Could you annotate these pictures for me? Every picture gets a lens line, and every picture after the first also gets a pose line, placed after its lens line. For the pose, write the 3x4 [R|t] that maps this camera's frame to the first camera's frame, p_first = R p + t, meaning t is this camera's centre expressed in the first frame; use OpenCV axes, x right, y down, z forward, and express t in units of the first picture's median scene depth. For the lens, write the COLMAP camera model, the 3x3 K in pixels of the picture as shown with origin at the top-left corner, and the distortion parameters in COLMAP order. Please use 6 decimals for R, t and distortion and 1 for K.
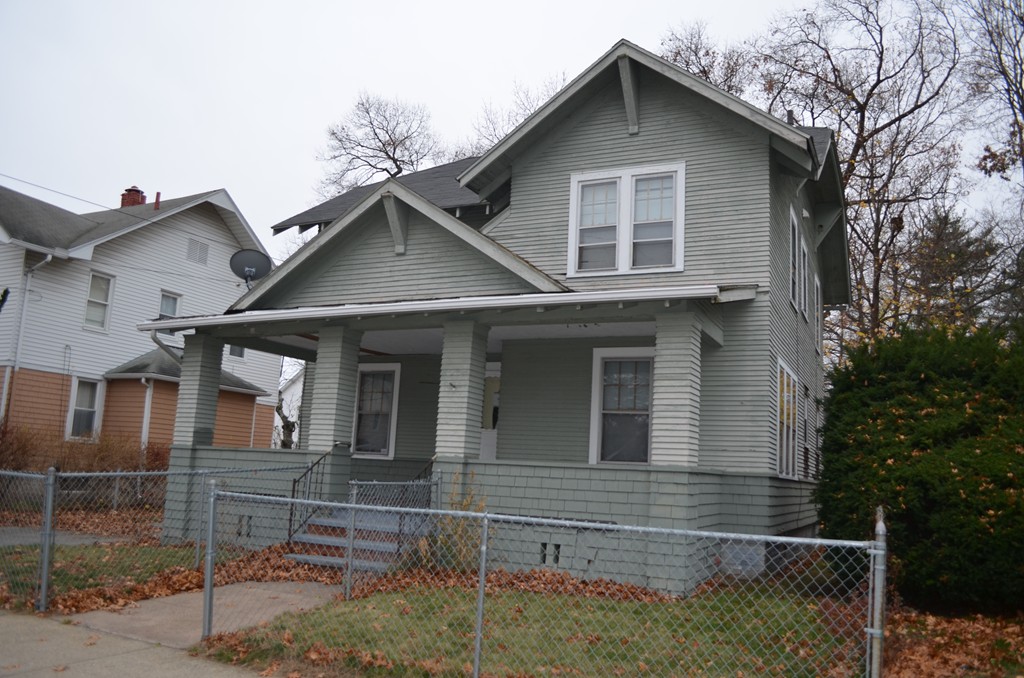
lens RADIAL K [[797.7, 0, 519.9], [0, 797.7, 344.3], [0, 0, 1]] dist [-0.073900, 0.001105]
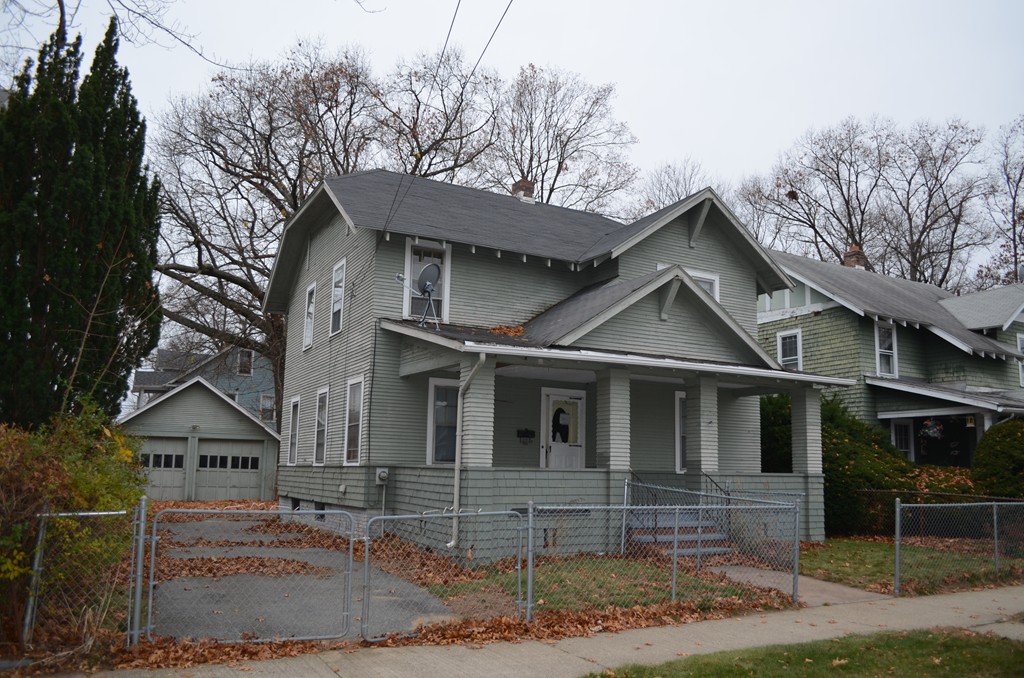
lens RADIAL K [[797.7, 0, 519.9], [0, 797.7, 344.3], [0, 0, 1]] dist [-0.073900, 0.001105]
pose [[0.593975, 0.091795, 0.799230, -1.265644], [-0.116378, 0.992823, -0.027539, -0.007438], [-0.796022, -0.076655, 0.600395, 0.362622]]
